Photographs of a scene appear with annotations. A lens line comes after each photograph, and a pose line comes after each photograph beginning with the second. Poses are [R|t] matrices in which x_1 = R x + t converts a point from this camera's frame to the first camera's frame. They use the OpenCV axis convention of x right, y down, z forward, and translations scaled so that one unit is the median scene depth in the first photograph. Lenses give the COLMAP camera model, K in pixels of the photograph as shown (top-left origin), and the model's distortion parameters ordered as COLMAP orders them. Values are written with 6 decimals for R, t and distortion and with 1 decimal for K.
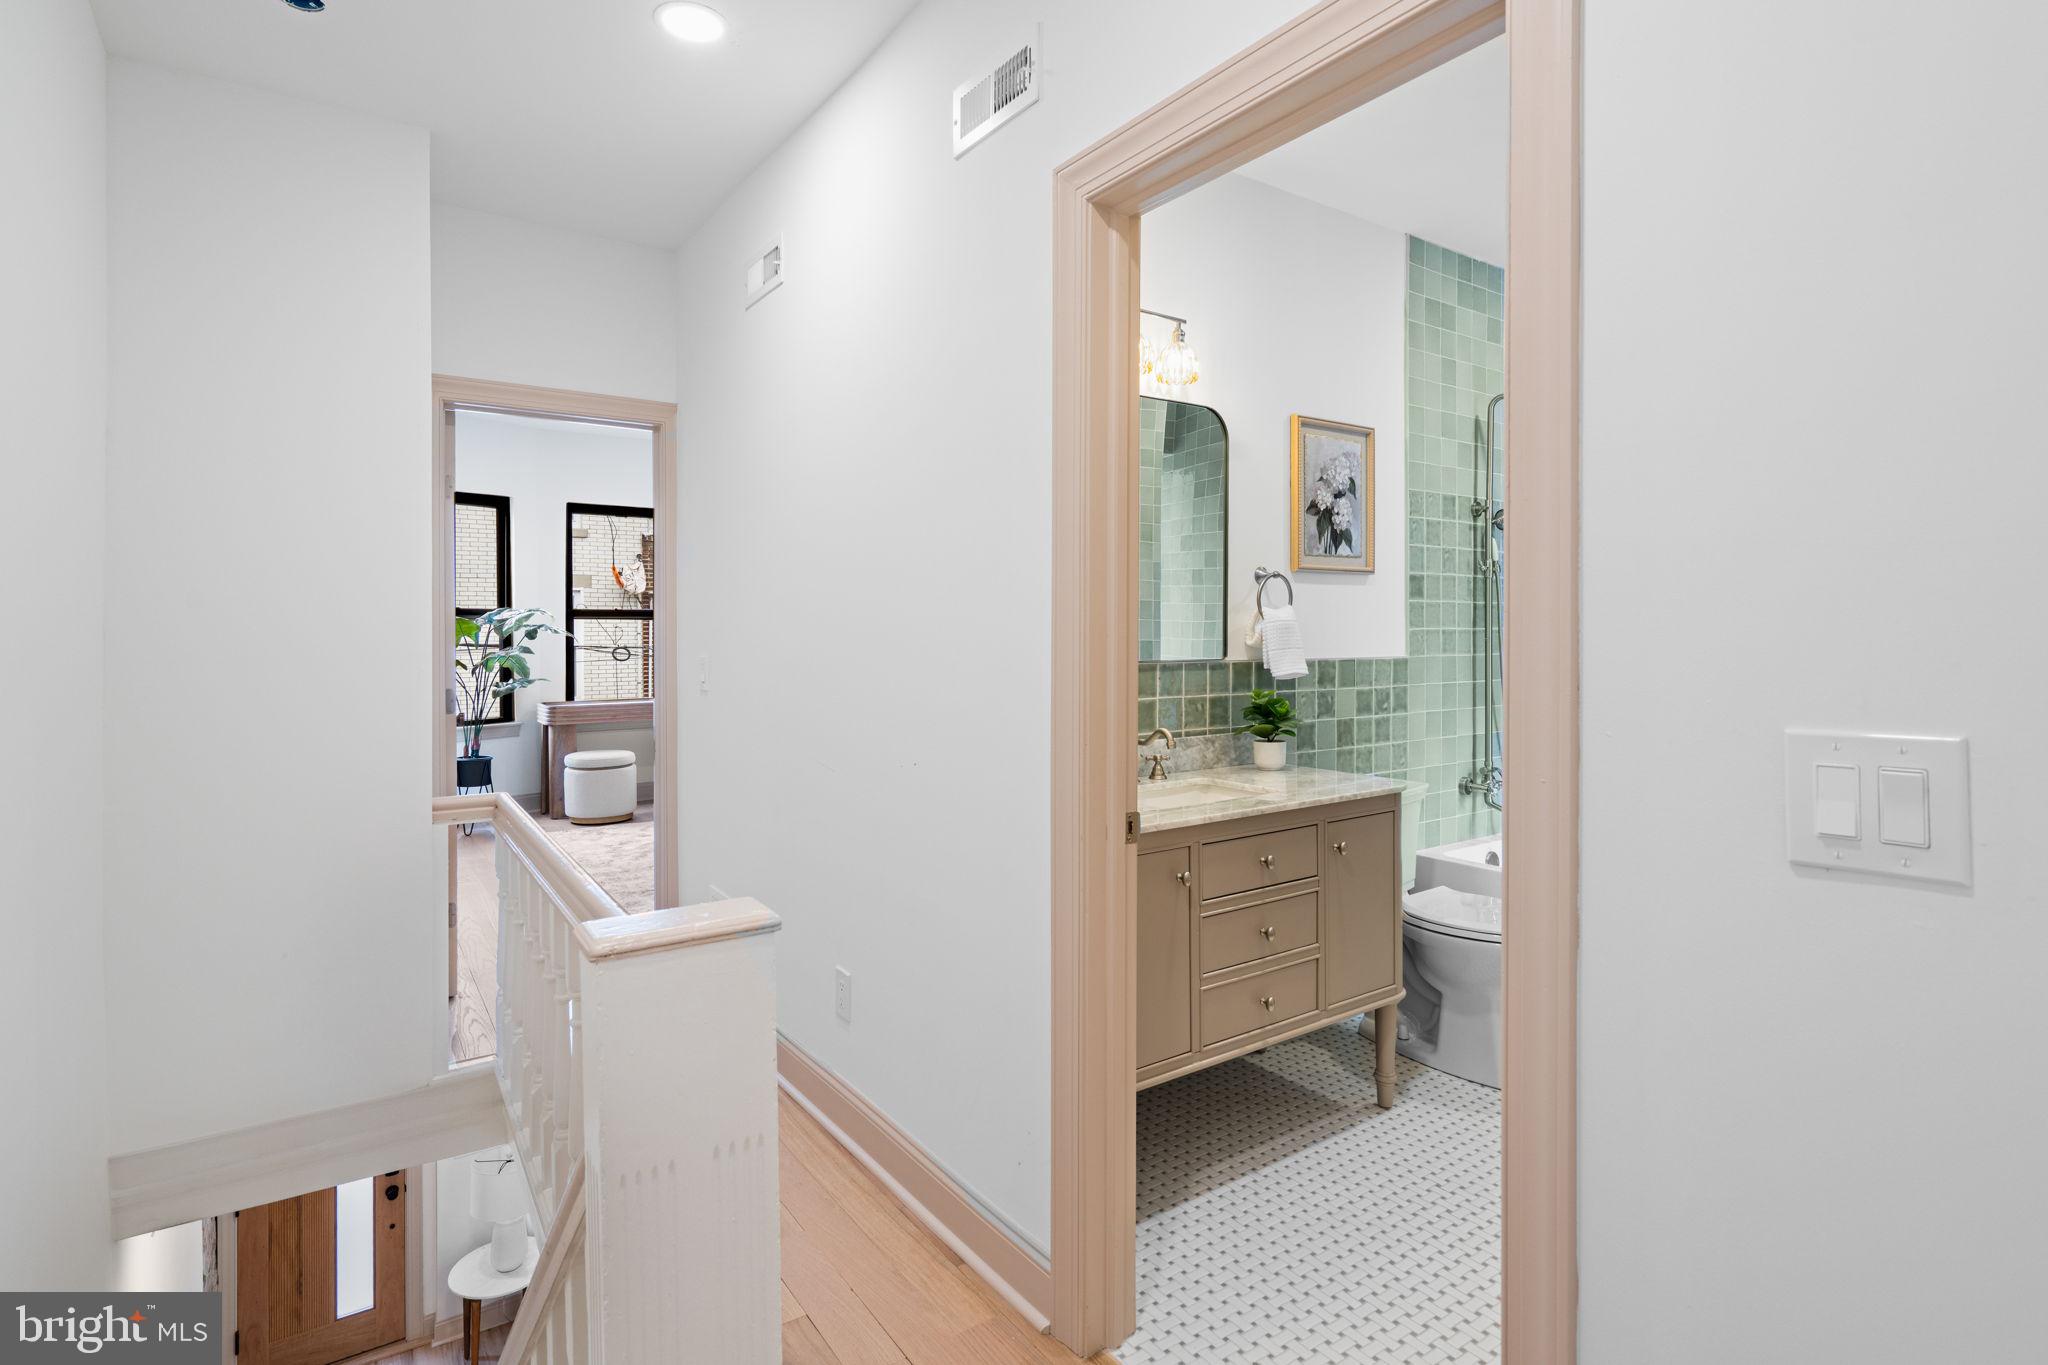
lens RADIAL K [[1019.6, 0, 1022.4], [0, 1019.6, 644.4], [0, 0, 1]] dist [-0.000320, 0.000489]
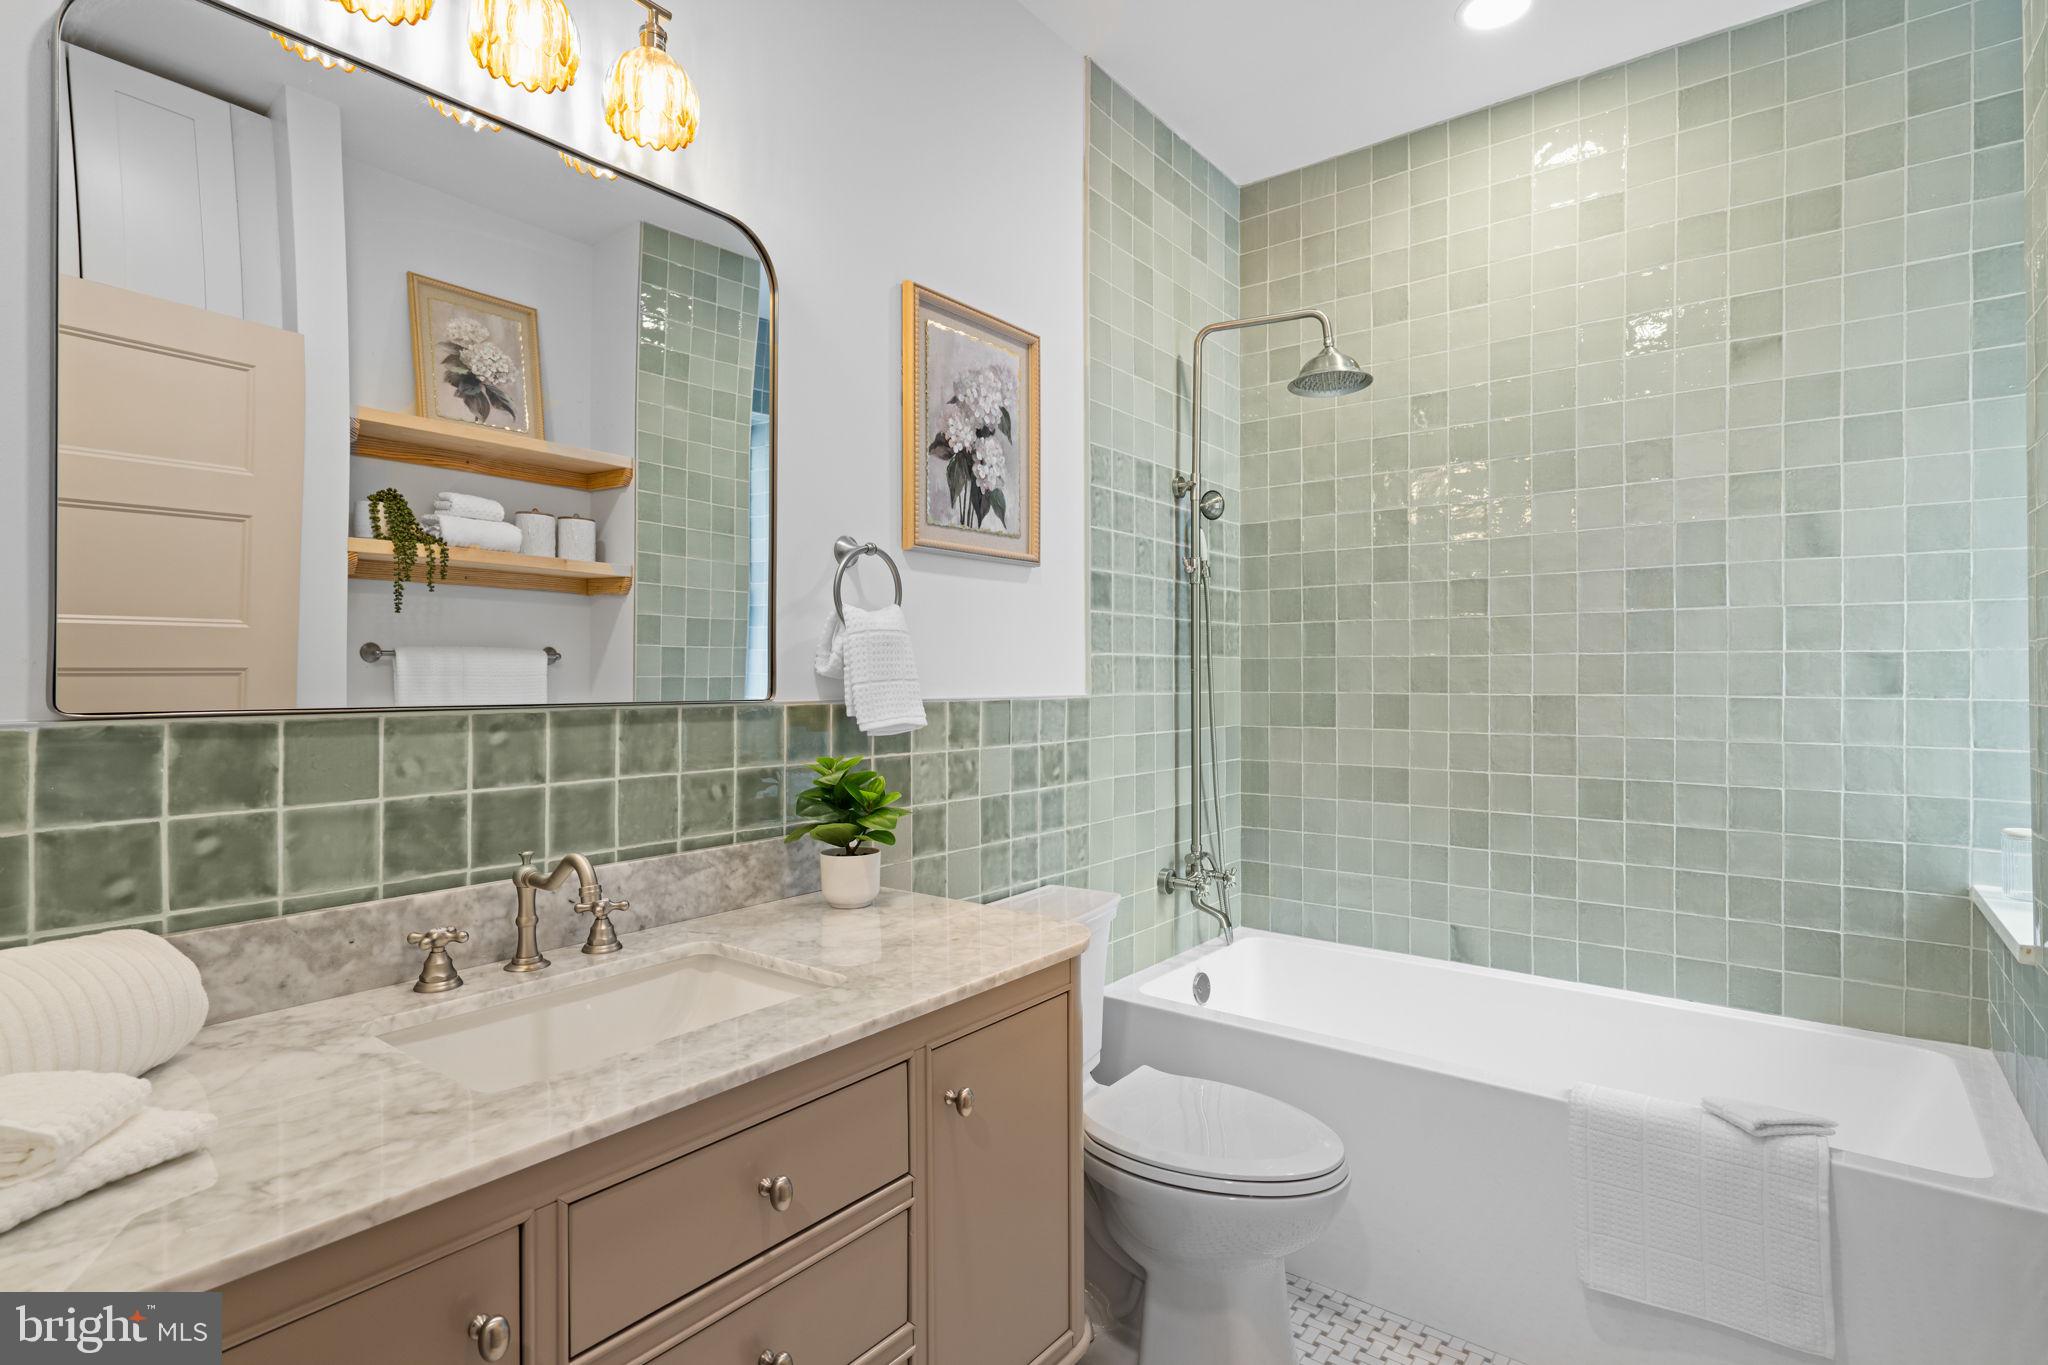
lens RADIAL K [[1019.6, 0, 1023.4], [0, 1019.6, 682.5], [0, 0, 1]] dist [-0.000320, 0.000489]
pose [[0.954598, 0.000655, 0.297897, 0.155192], [0.001865, 0.999965, -0.008173, 0.009522], [-0.297892, 0.008358, 0.954563, 0.421525]]
